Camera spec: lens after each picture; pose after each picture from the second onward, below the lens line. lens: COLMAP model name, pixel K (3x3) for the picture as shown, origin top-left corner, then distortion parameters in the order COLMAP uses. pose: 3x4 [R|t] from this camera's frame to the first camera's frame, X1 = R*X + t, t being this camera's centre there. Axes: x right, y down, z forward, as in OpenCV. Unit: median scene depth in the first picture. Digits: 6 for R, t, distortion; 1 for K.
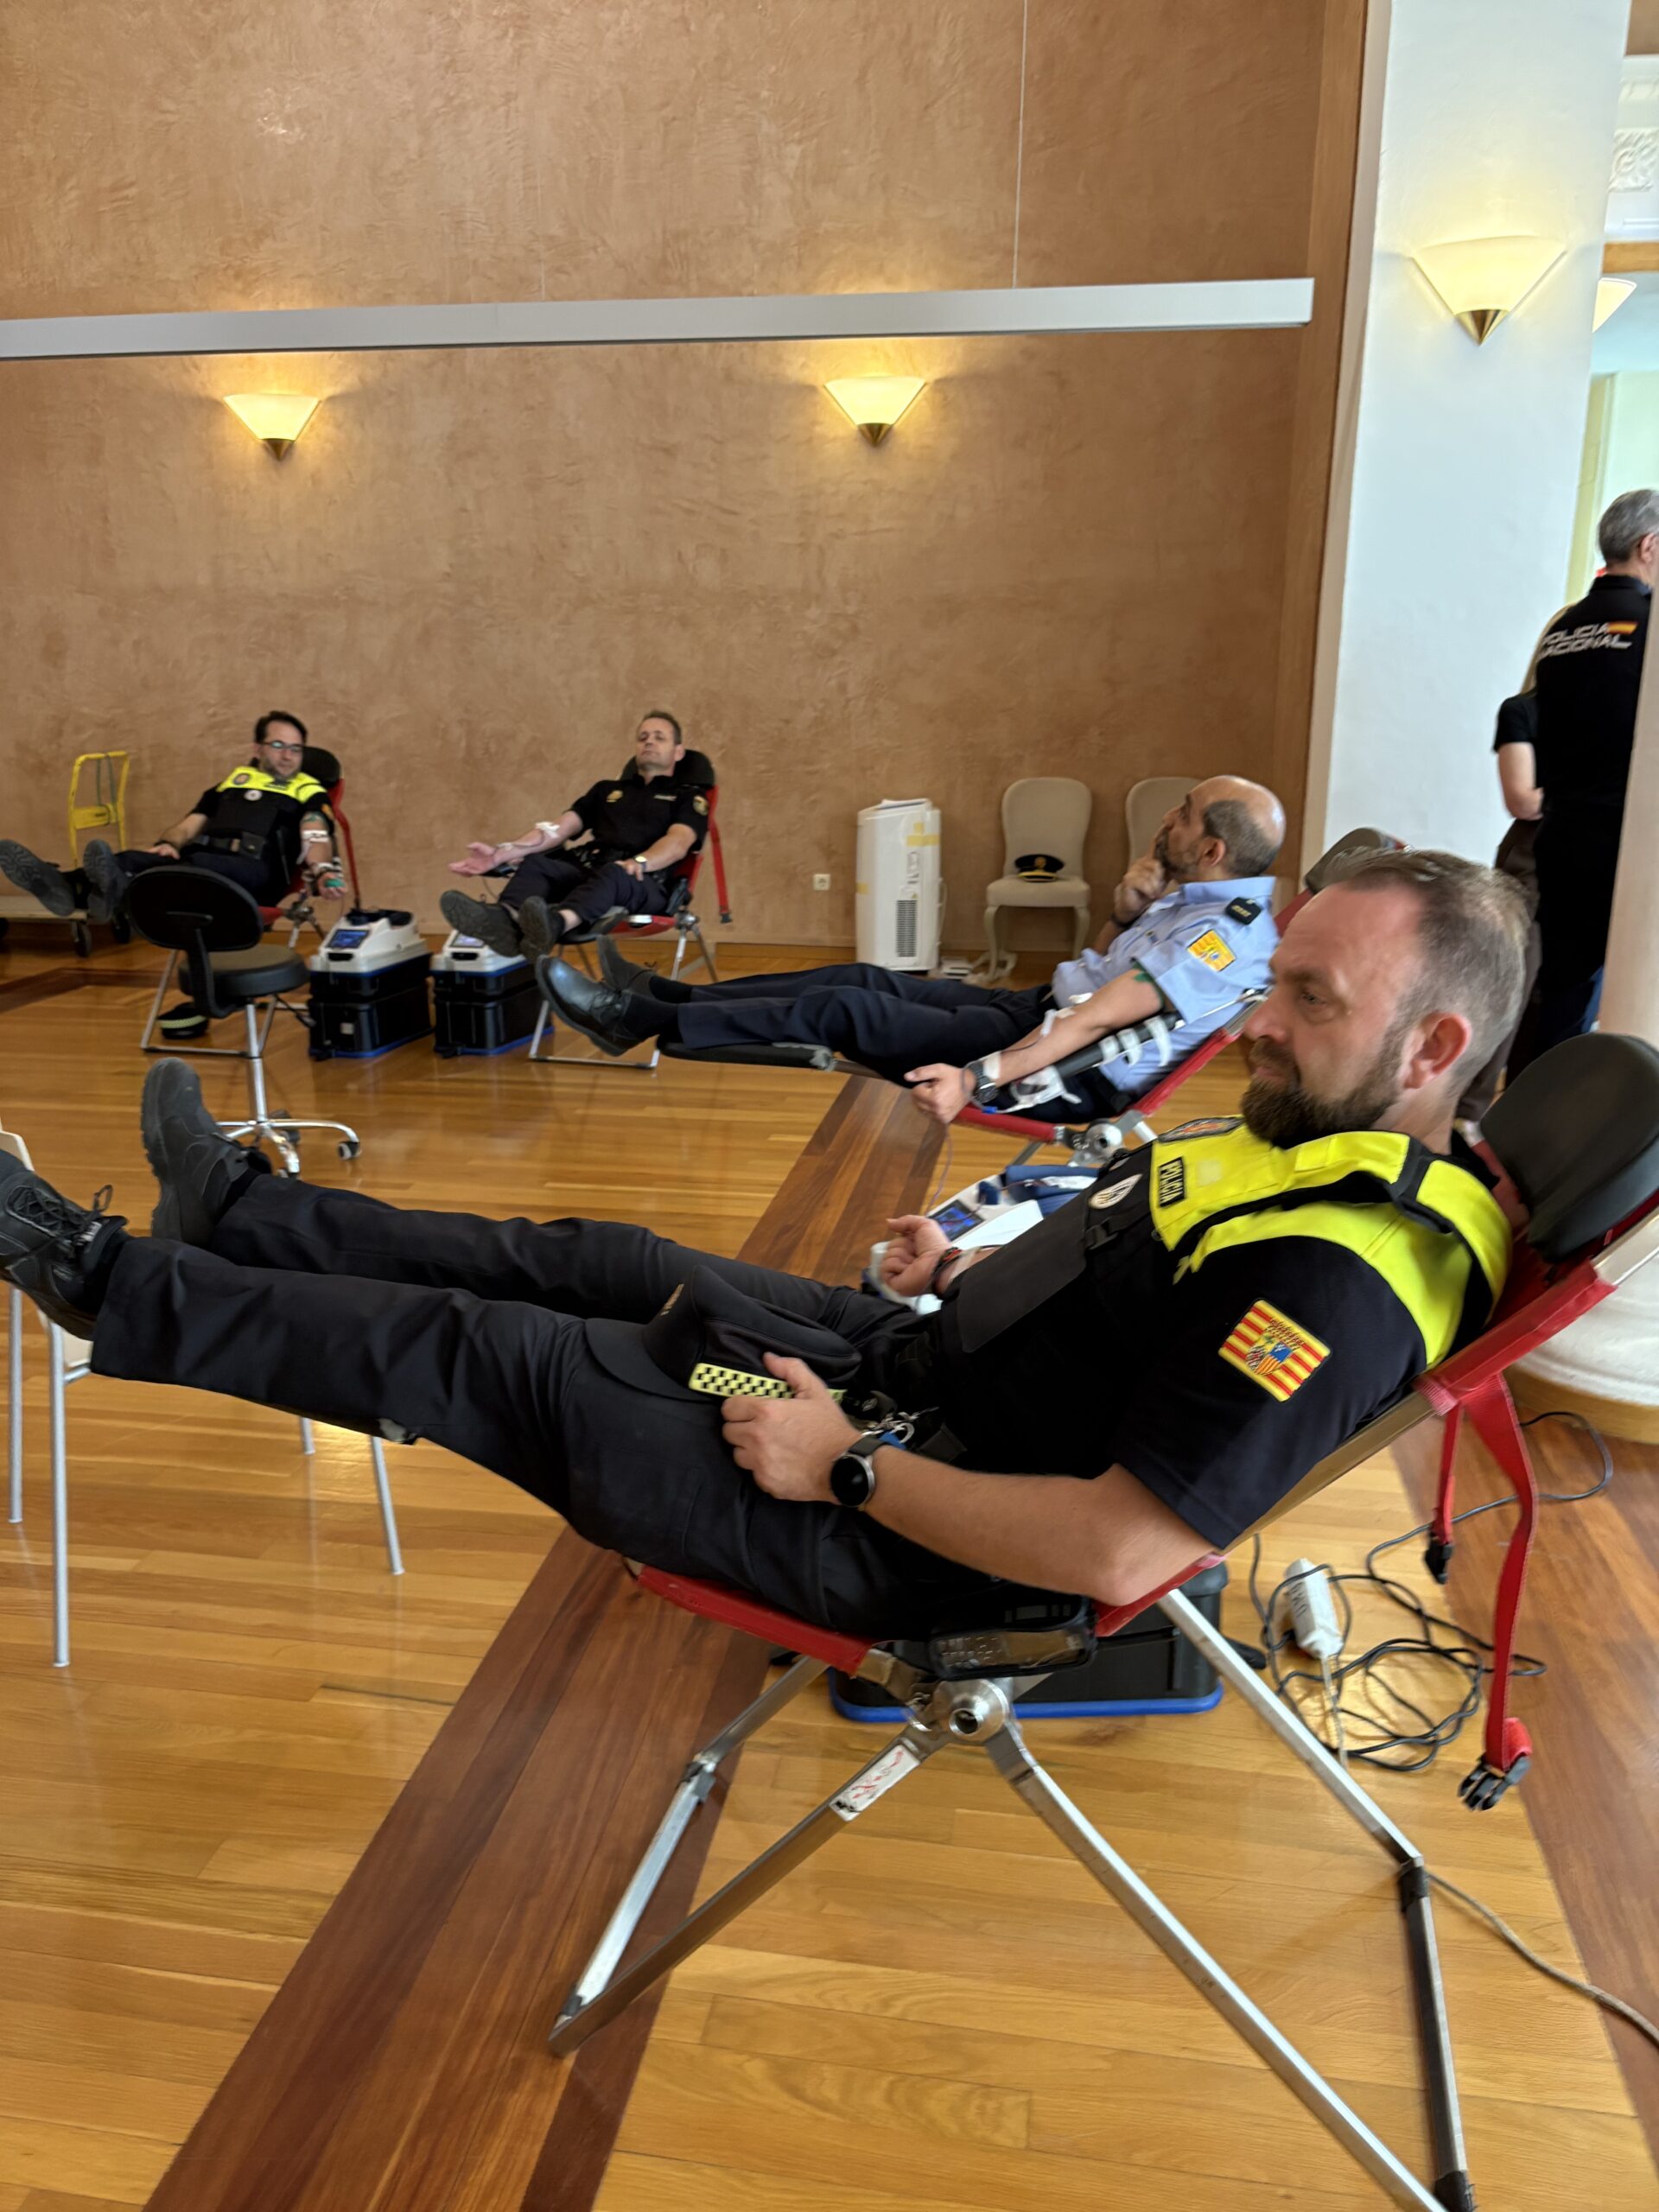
lens RADIAL K [[1704.3, 0, 840.9], [0, 1704.3, 1153.5], [0, 0, 1]] dist [-0.003798, 0.010905]
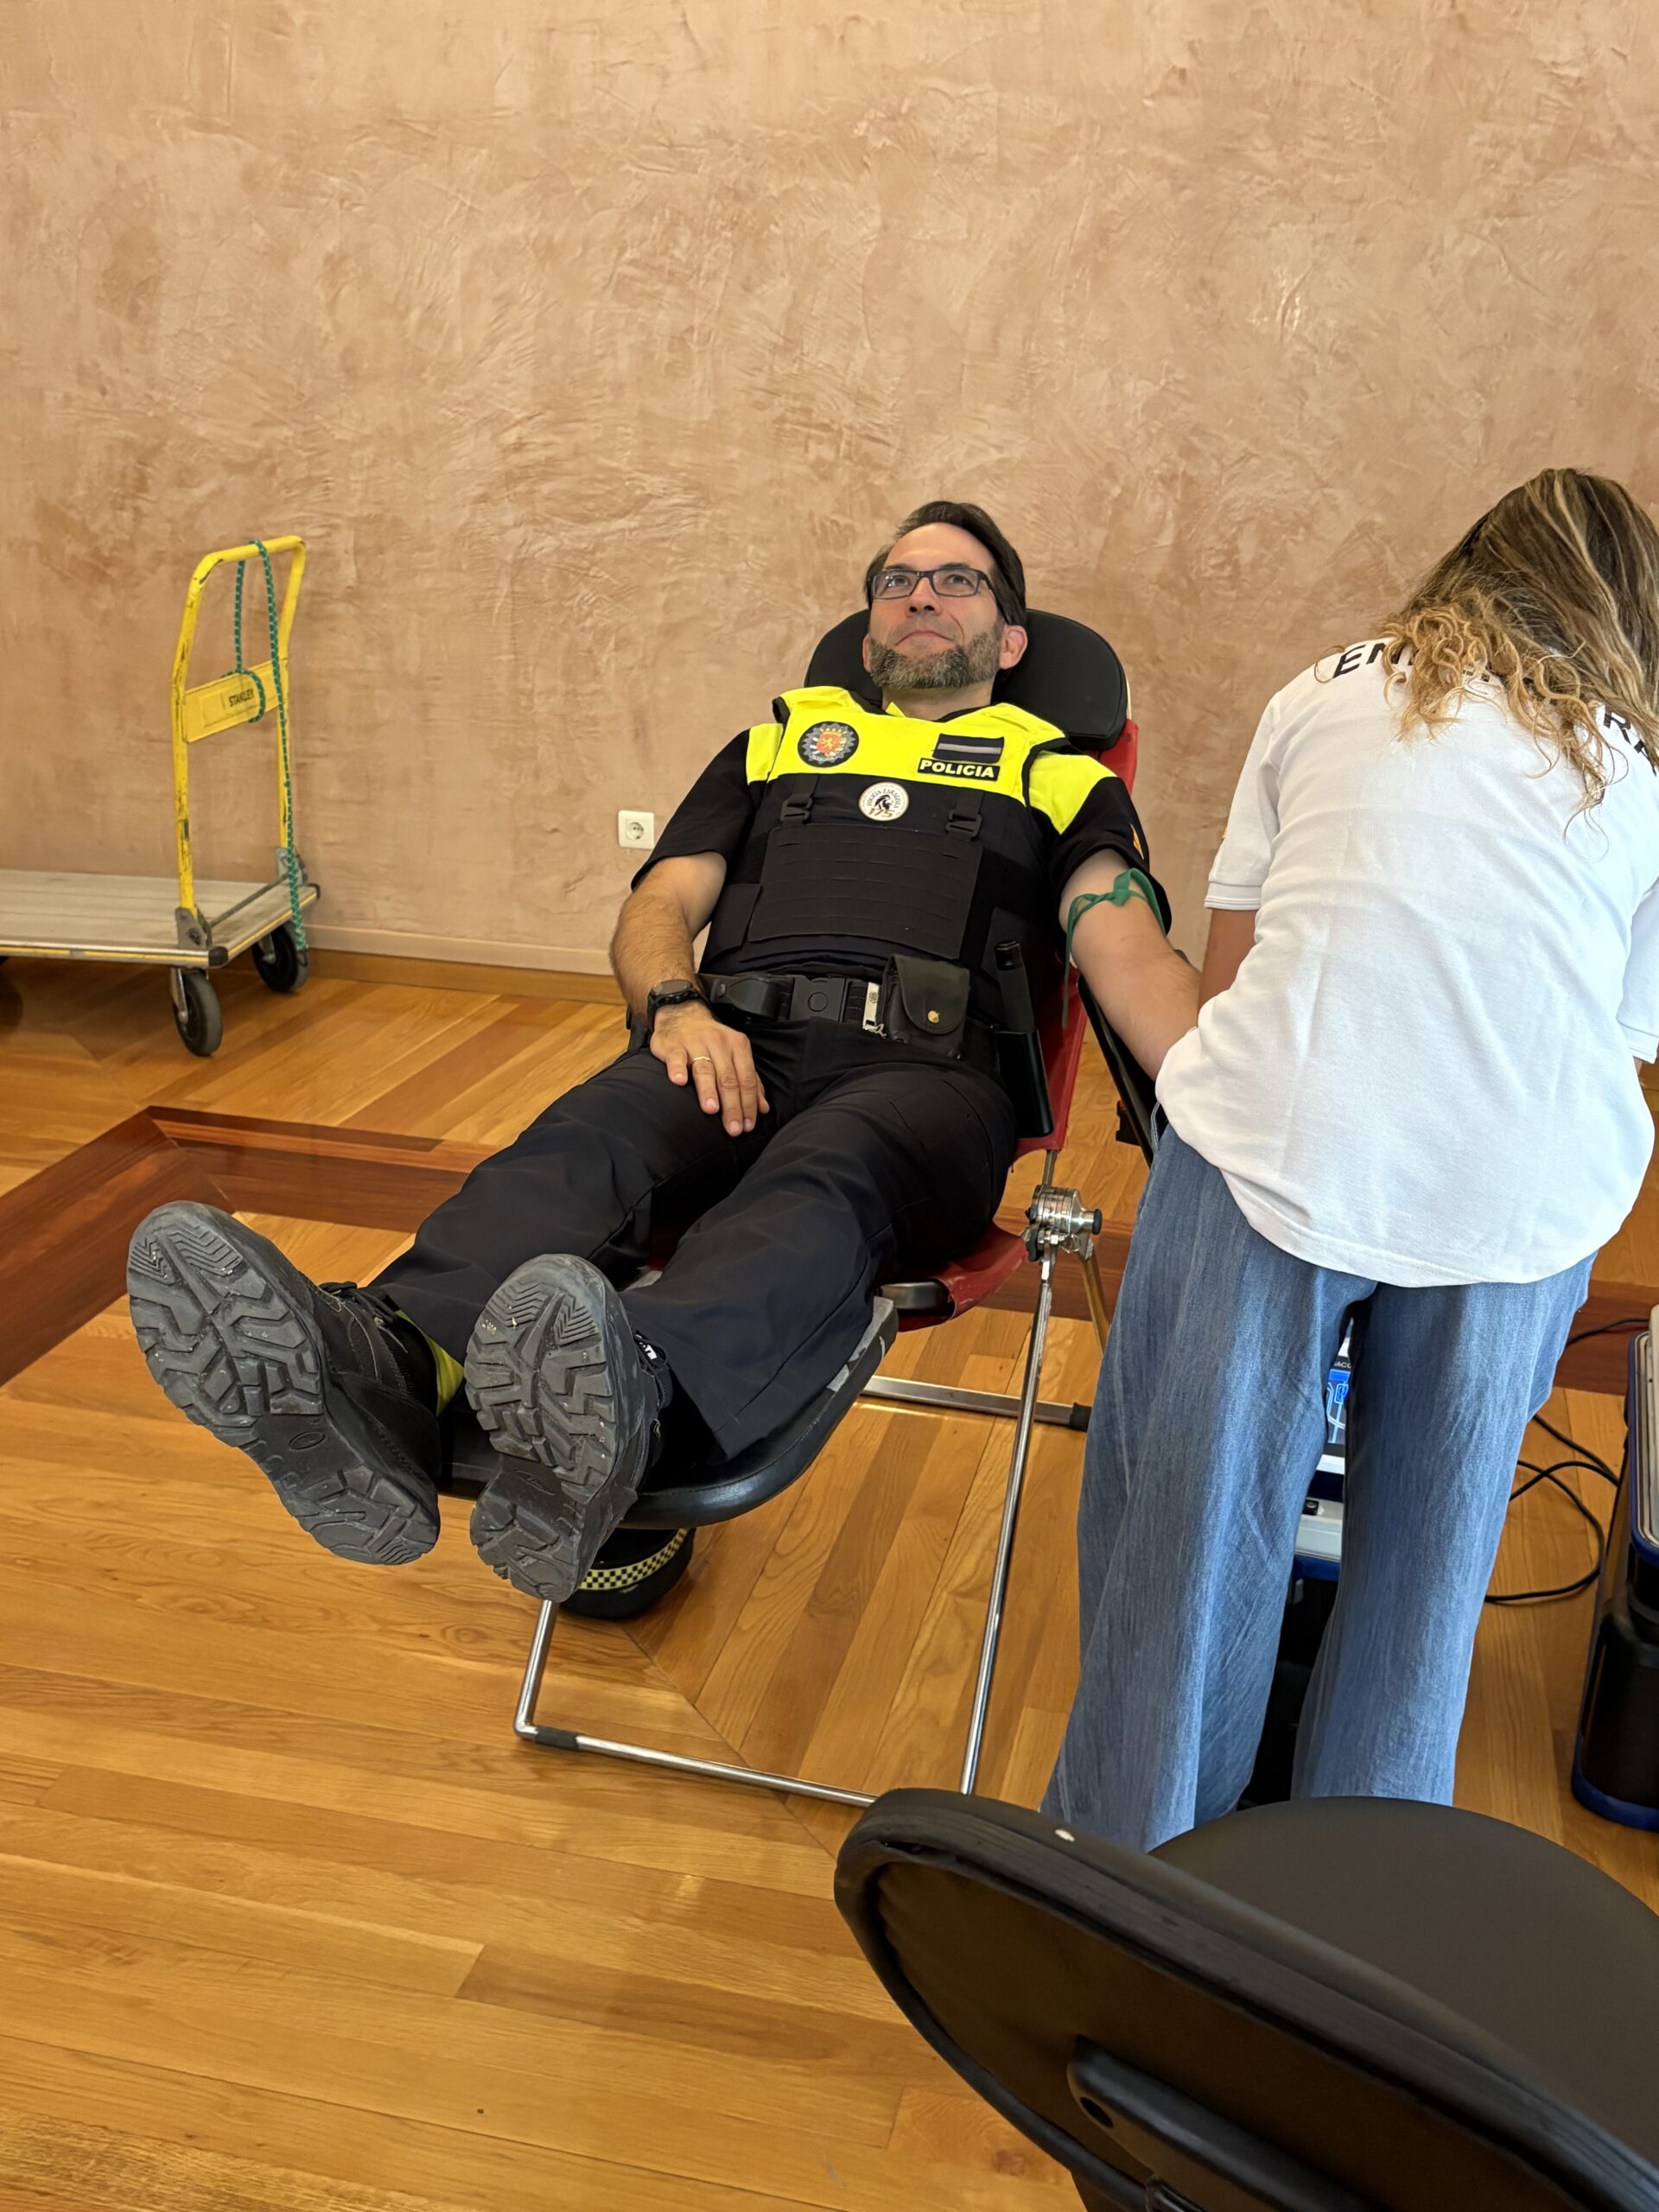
lens RADIAL K [[2125.4, 0, 824.7], [0, 2125.4, 1101.6], [0, 0, 1]] dist [0.011917, 0.000000]
pose [[0.996264, 0.039505, -0.076797, -0.263497], [-0.033665, 0.996547, 0.075904, -0.151433], [0.079530, -0.073035, 0.994153, 0.520453]]
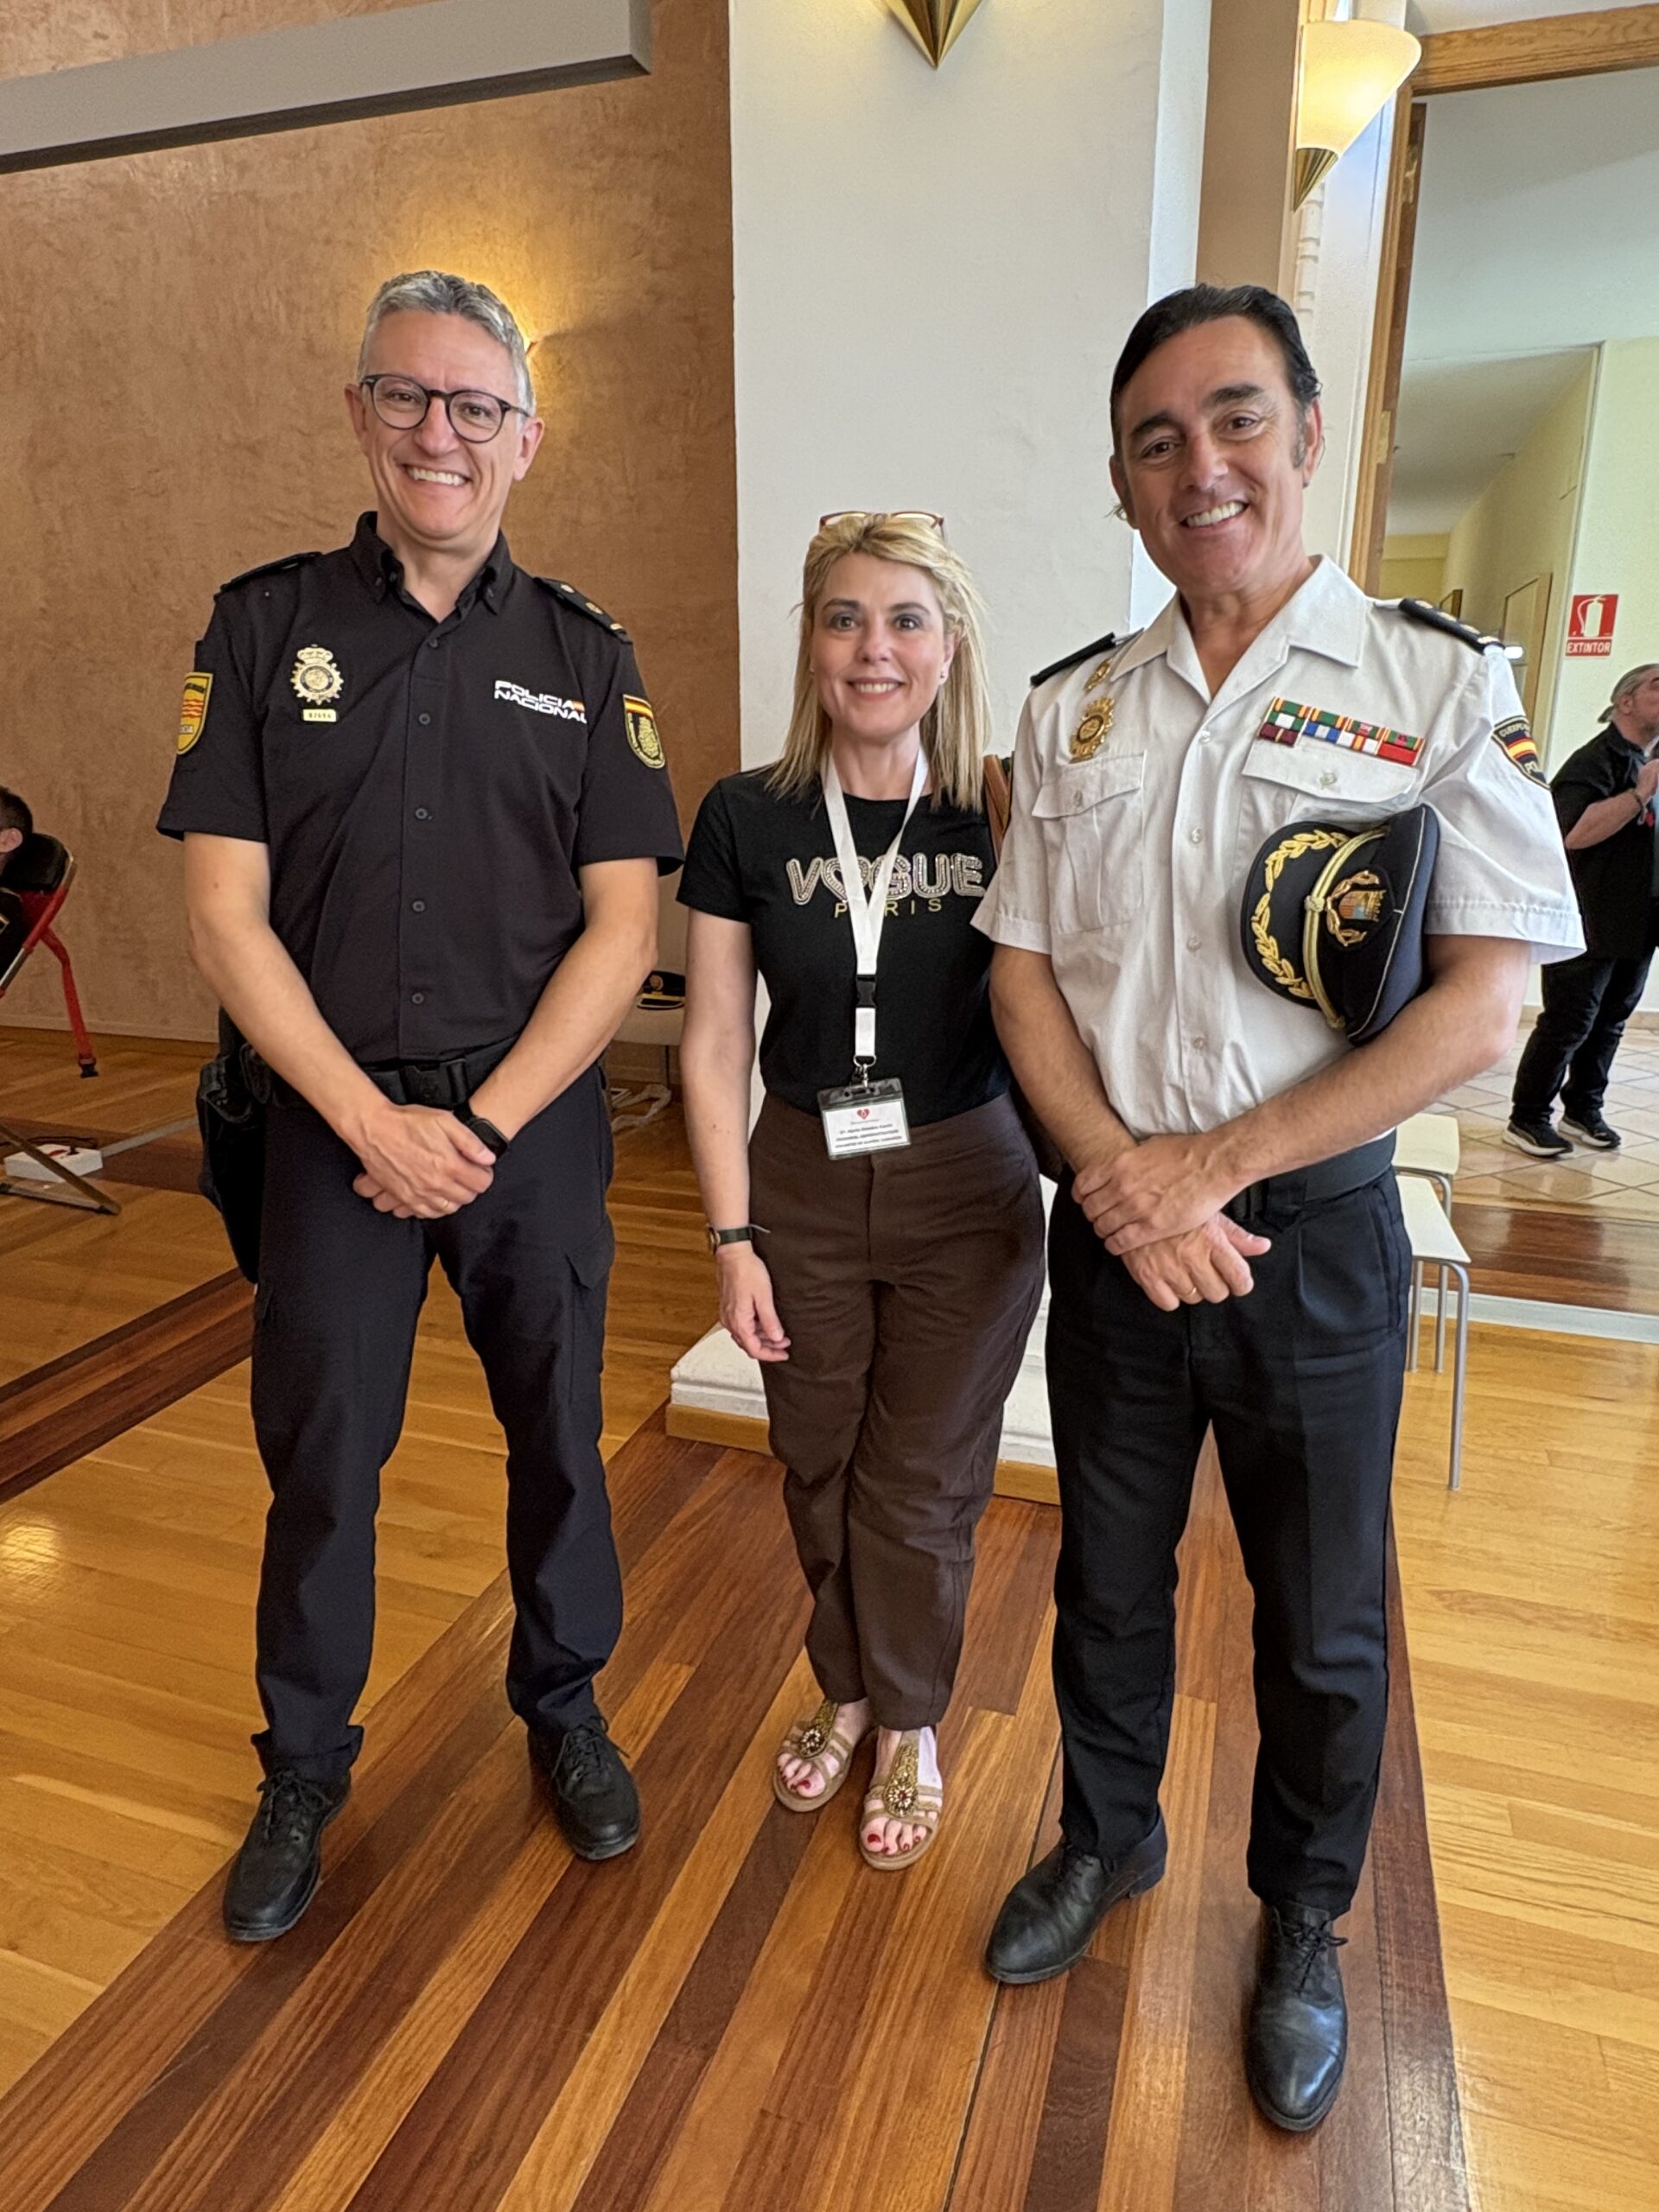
lens RADIAL K [[1392.1, 0, 815.0], [0, 1392.1, 1109.2], [0, 0, 1]] dist [0.015496, -0.012546]
pose [[0.986462, 0.039931, -0.159057, 0.263542], [-0.040963, 0.999155, -0.003216, -0.107904], [0.158794, 0.009688, 0.987264, 0.382627]]
